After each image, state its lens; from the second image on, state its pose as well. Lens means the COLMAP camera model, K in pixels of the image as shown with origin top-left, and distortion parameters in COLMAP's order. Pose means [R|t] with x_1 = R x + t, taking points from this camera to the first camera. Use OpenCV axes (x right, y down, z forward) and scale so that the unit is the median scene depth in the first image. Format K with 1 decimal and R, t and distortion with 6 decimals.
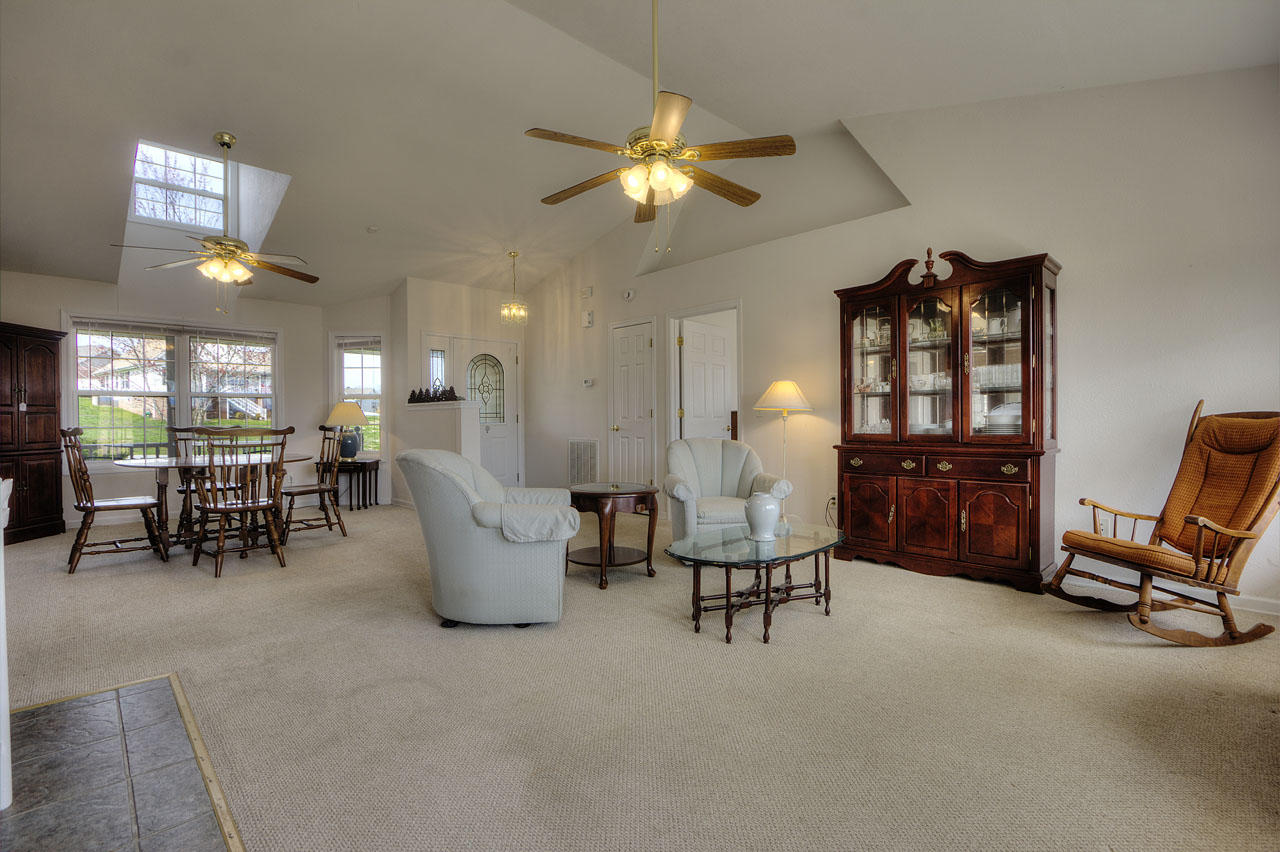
lens RADIAL K [[595.5, 0, 640.0], [0, 595.5, 426.0], [0, 0, 1]] dist [0.001196, 0.000375]
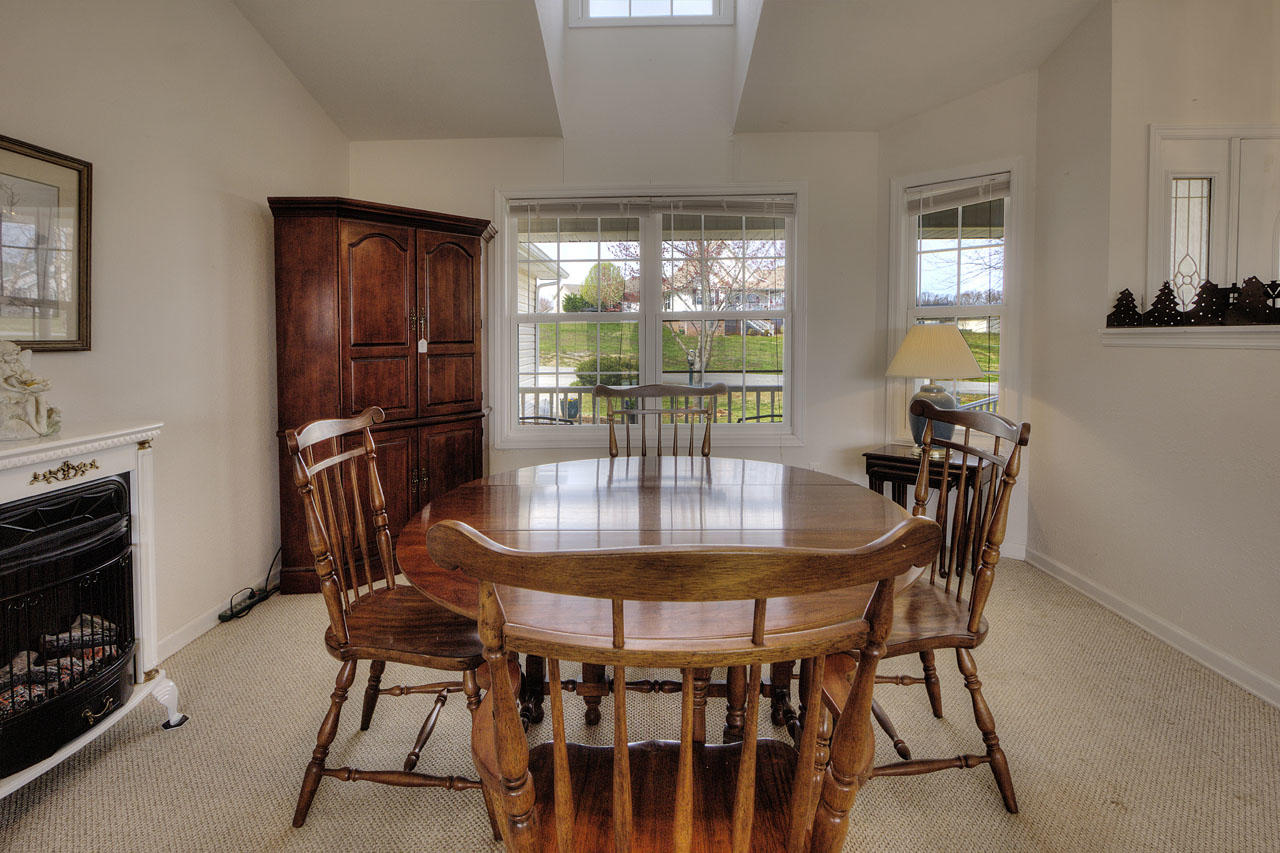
lens RADIAL K [[614.4, 0, 624.9], [0, 614.4, 363.4], [0, 0, 1]] dist [-0.000545, -0.000028]
pose [[0.698569, 0.033259, -0.714769, -0.386383], [-0.007163, 0.999194, 0.039493, -0.034380], [0.715507, -0.022469, 0.698244, 0.614649]]
